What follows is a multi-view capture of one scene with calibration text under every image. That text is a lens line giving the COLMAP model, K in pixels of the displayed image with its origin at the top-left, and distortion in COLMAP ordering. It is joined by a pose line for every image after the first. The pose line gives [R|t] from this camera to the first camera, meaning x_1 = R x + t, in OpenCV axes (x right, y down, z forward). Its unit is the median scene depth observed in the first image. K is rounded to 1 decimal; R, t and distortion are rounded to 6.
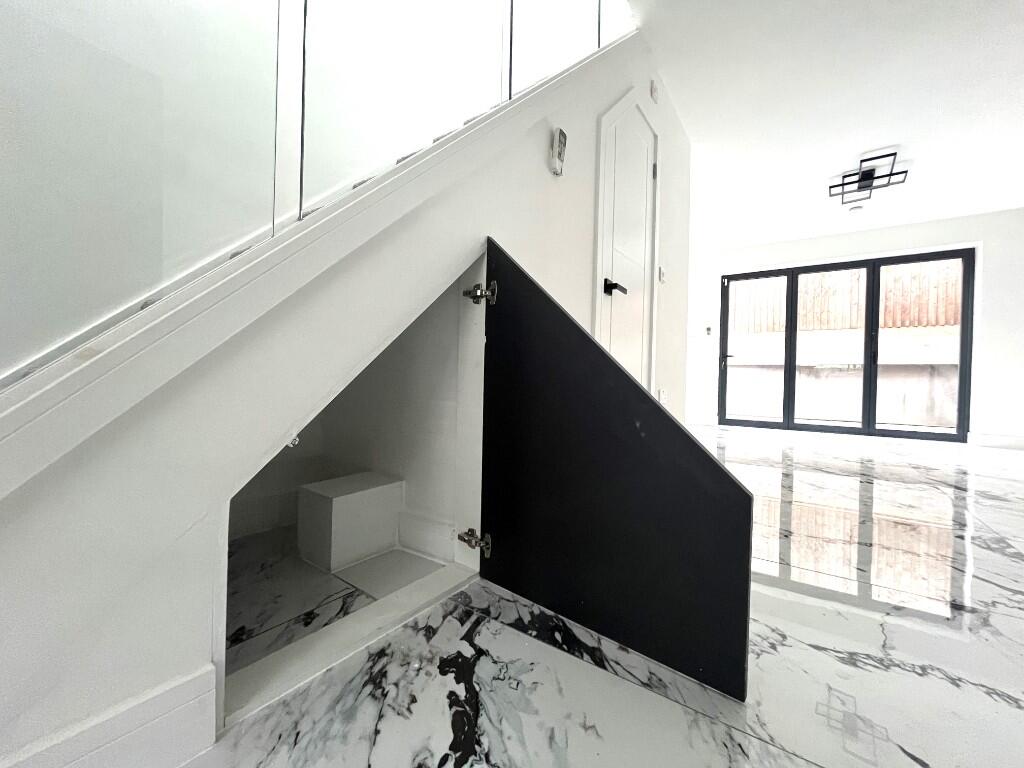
lens RADIAL K [[410.8, 0, 512.2], [0, 410.8, 385.9], [0, 0, 1]] dist [-0.002585, -0.000068]
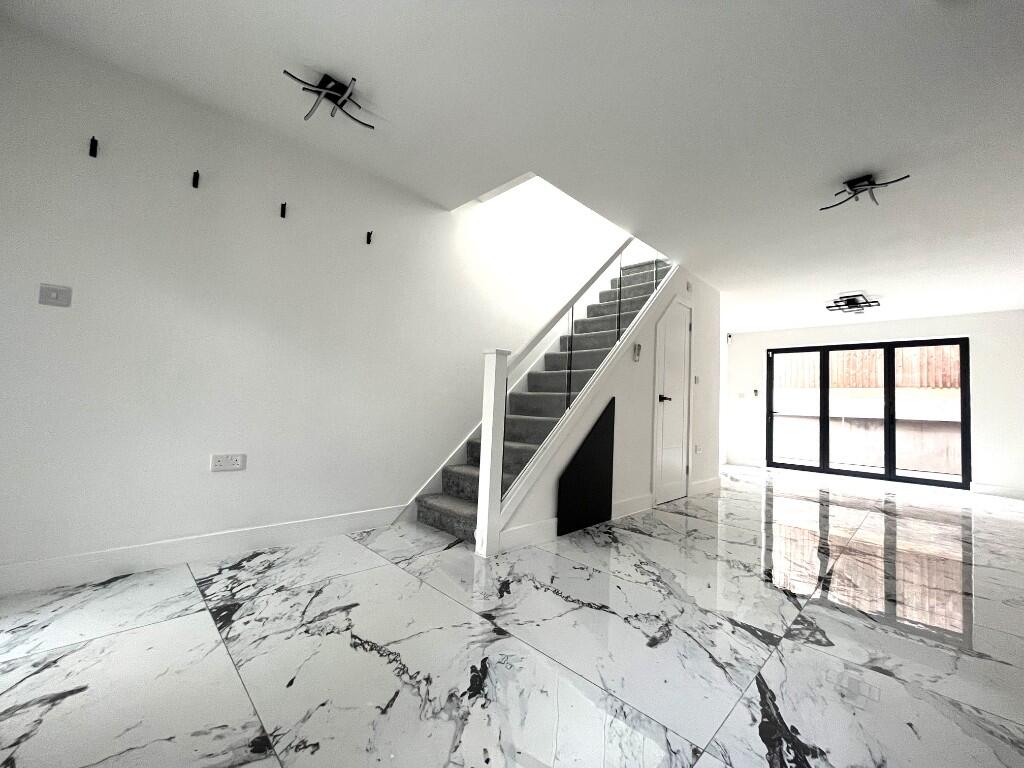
lens RADIAL K [[410.8, 0, 515.2], [0, 410.8, 390.4], [0, 0, 1]] dist [-0.002585, -0.000068]
pose [[0.985809, 0.012941, -0.167371, -0.055142], [-0.023171, 0.997970, -0.059313, -0.052789], [0.166264, 0.062349, 0.984108, -0.434852]]
